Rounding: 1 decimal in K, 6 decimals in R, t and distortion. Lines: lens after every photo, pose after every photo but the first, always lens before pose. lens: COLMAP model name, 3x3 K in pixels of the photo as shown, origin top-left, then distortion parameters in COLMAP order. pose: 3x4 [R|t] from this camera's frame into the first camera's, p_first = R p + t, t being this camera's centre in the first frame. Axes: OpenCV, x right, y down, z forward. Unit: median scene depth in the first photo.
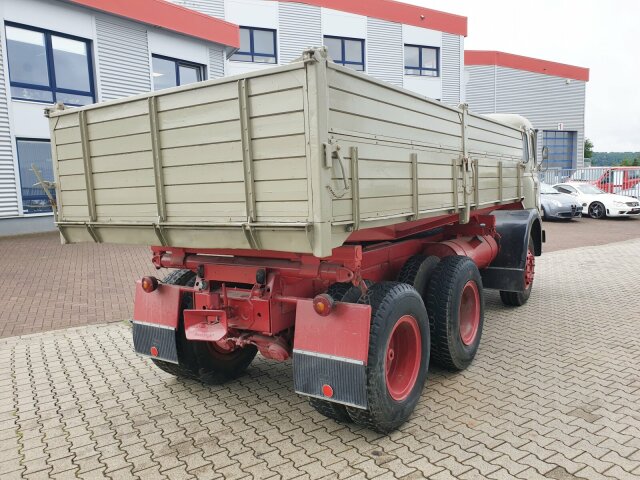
lens RADIAL K [[489.8, 0, 326.7], [0, 489.8, 222.8], [0, 0, 1]] dist [0.018582, 0.008217]
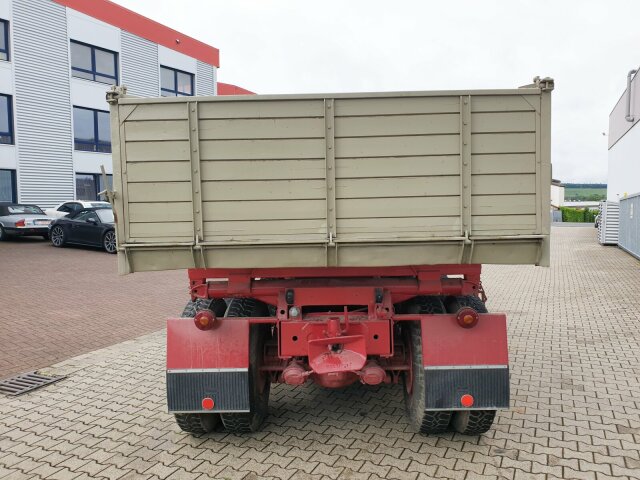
lens RADIAL K [[489.8, 0, 322.0], [0, 489.8, 221.6], [0, 0, 1]] dist [0.018582, 0.008217]
pose [[0.854353, 0.003840, 0.519679, -0.621523], [0.025448, 0.998464, -0.049214, 0.007243], [-0.519070, 0.055271, 0.852943, 0.197569]]
